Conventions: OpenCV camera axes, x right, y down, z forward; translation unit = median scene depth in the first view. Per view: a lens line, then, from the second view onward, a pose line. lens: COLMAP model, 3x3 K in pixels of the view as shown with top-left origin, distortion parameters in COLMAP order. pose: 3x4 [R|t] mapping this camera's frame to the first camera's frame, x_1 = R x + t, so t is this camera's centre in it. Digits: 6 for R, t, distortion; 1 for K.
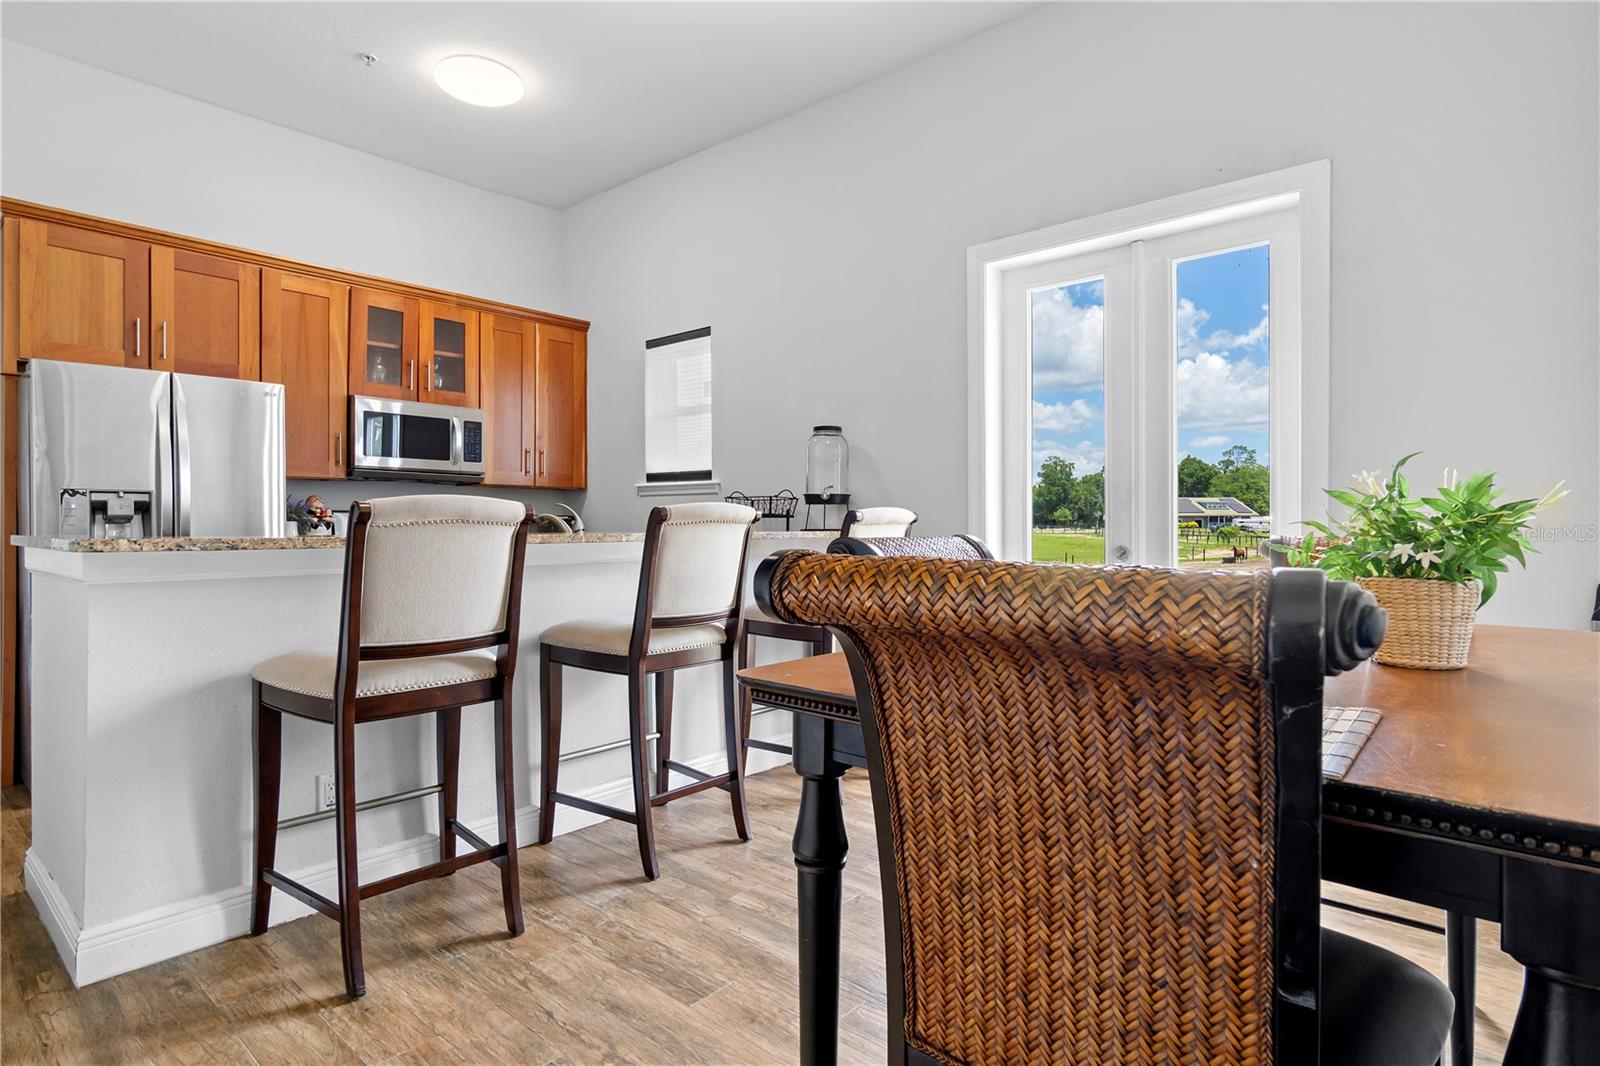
lens RADIAL K [[831.5, 0, 800.1], [0, 831.5, 527.8], [0, 0, 1]] dist [0.000381, 0.000002]
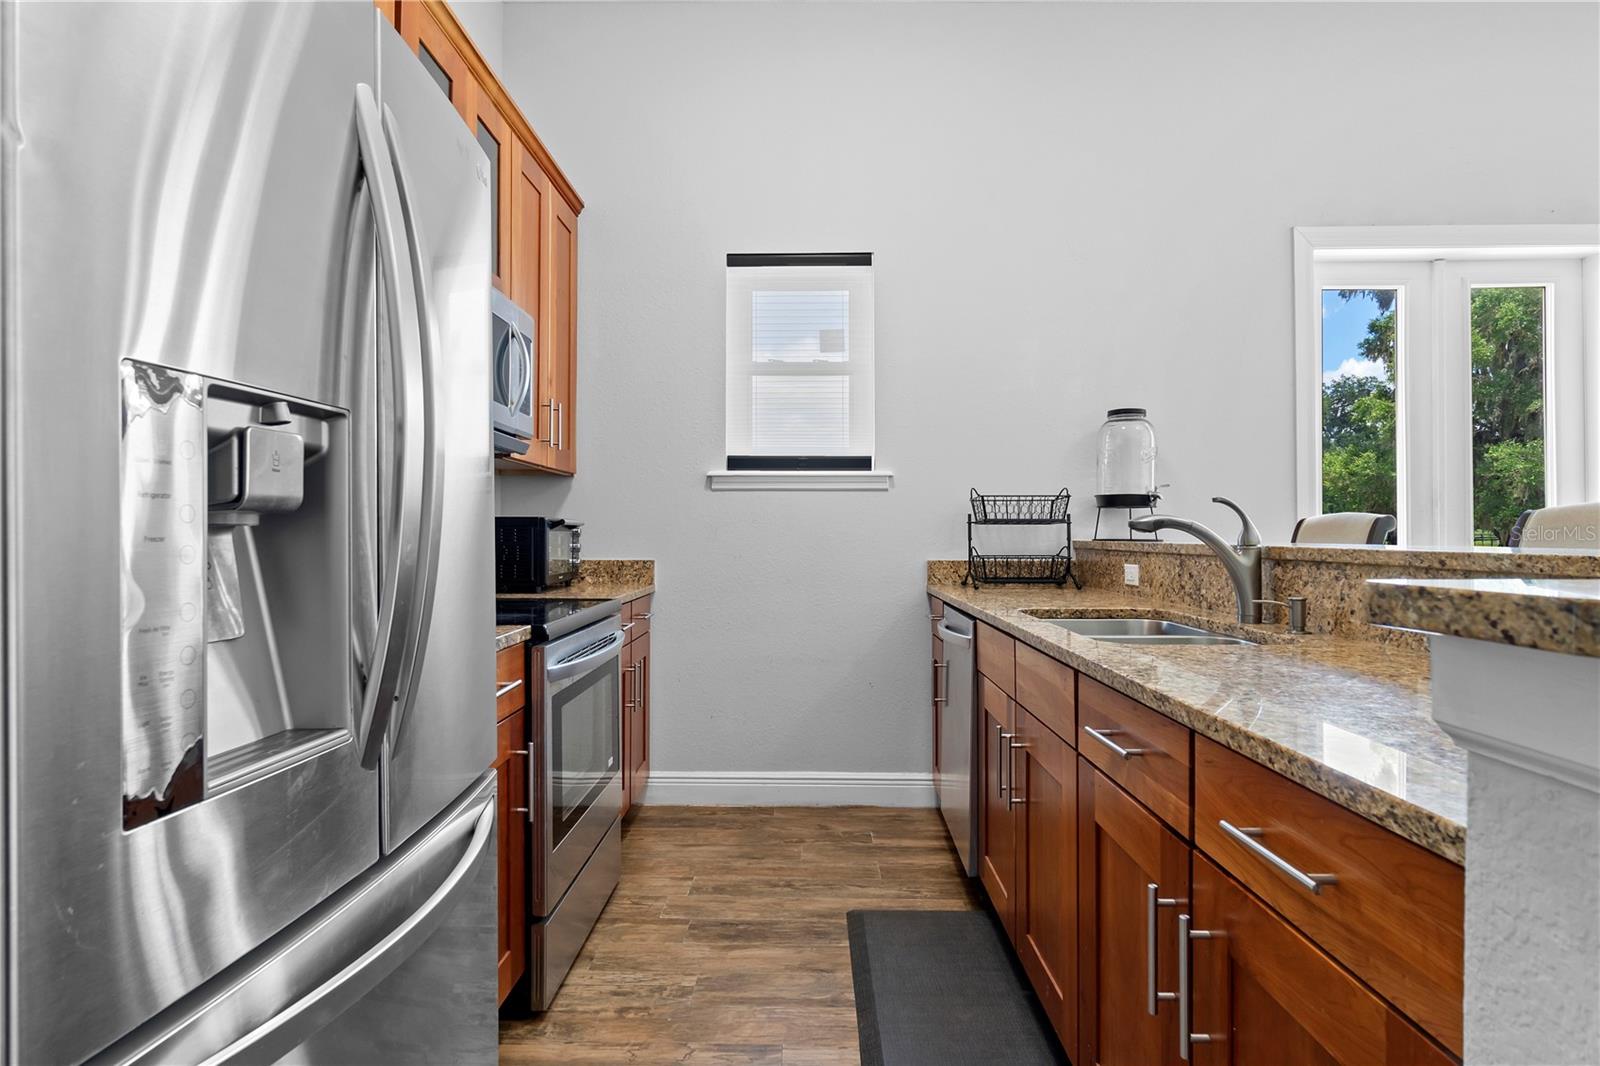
lens RADIAL K [[831.5, 0, 798.6], [0, 831.5, 533.0], [0, 0, 1]] dist [0.000381, 0.000002]
pose [[0.766052, -0.000902, 0.642778, -0.607560], [0.006182, 0.999963, -0.005964, -0.000405], [-0.642749, 0.008543, 0.766029, 0.498313]]
